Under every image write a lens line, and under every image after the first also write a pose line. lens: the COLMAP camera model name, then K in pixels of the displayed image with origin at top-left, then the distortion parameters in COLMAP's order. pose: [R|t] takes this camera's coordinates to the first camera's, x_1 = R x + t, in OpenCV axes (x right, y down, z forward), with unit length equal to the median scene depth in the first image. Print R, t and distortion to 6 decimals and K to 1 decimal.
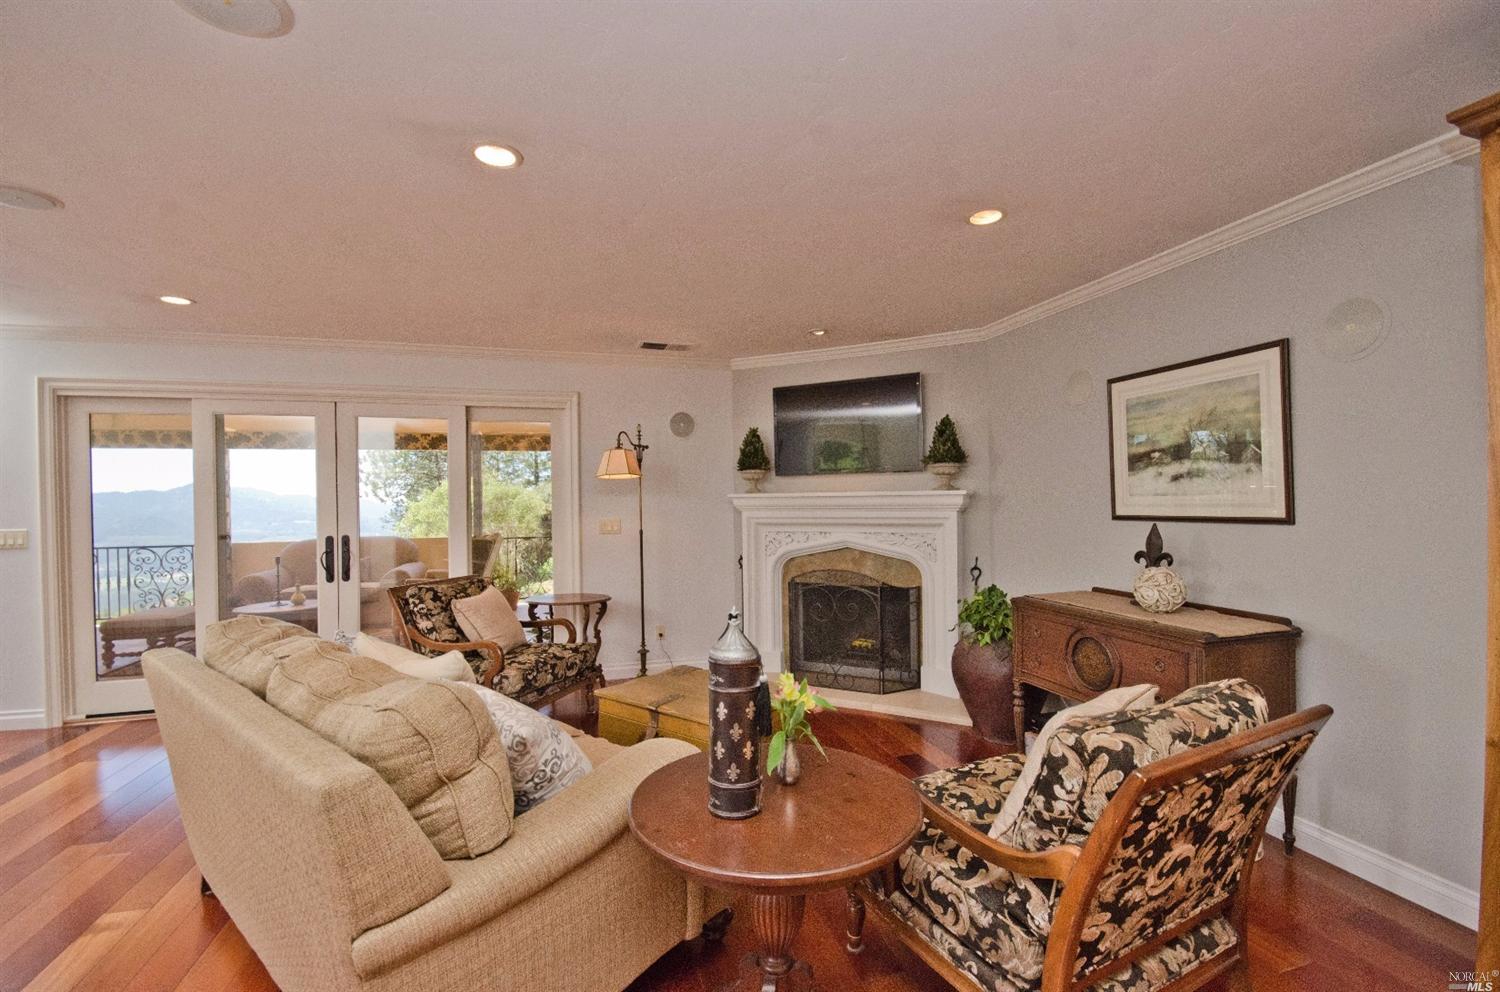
lens RADIAL K [[658.1, 0, 758.8], [0, 658.1, 507.1], [0, 0, 1]] dist [-0.002461, -0.000076]
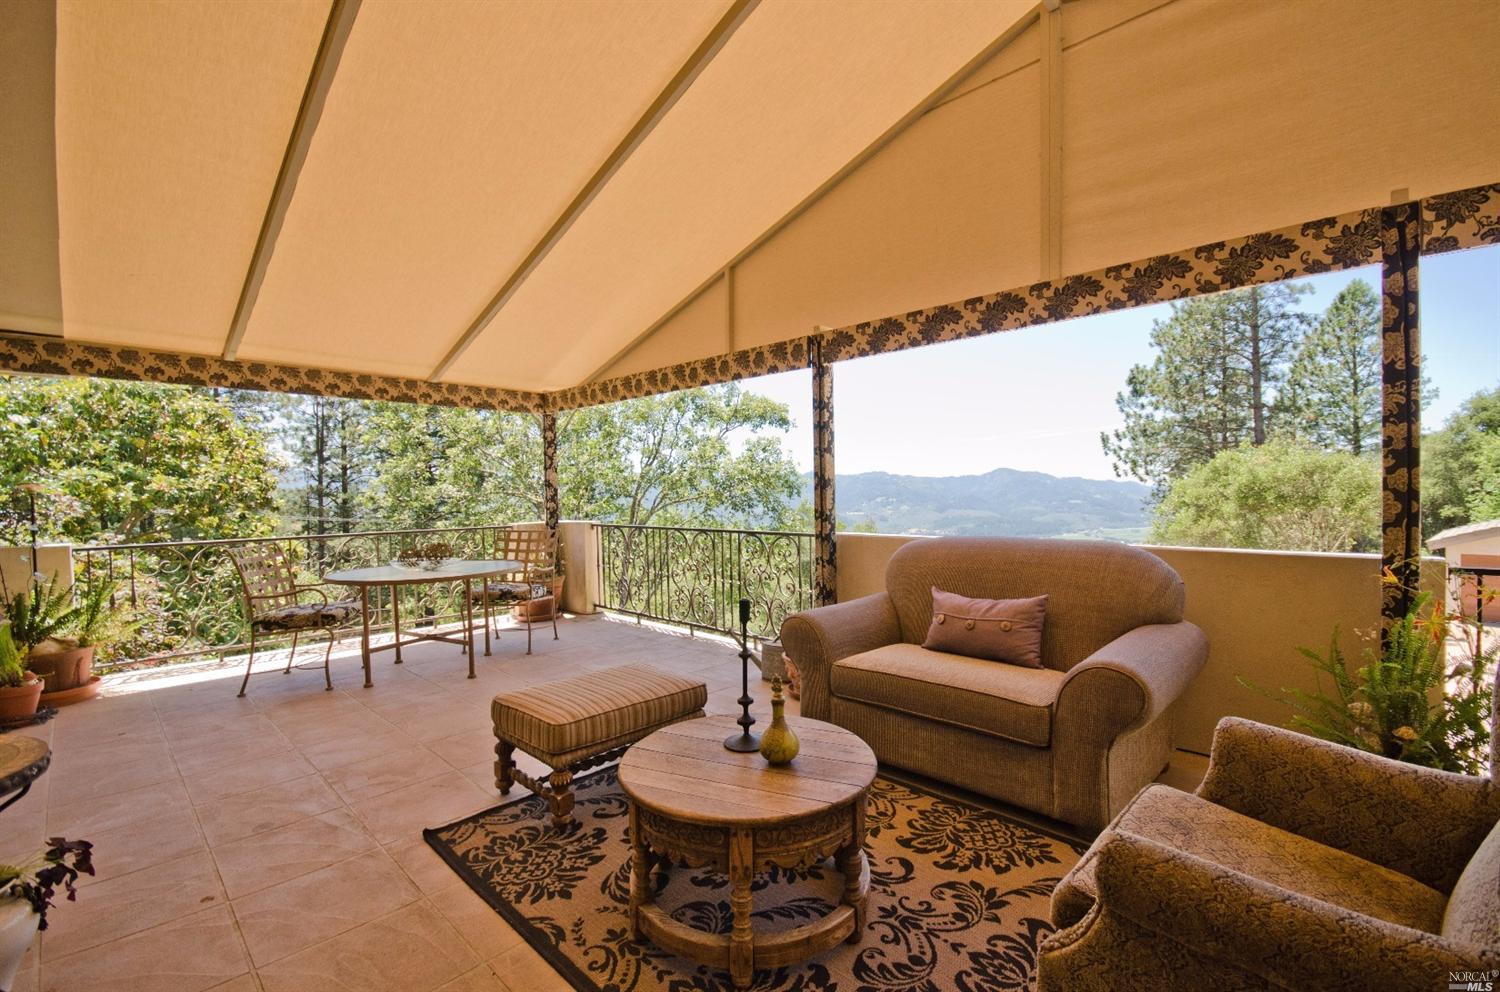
lens RADIAL K [[658.1, 0, 763.5], [0, 658.1, 496.3], [0, 0, 1]] dist [-0.002461, -0.000076]
pose [[0.500343, 0.017365, -0.865653, -0.317649], [-0.006804, 0.999847, 0.016124, 0.013688], [0.865801, -0.002178, 0.500384, 0.613797]]
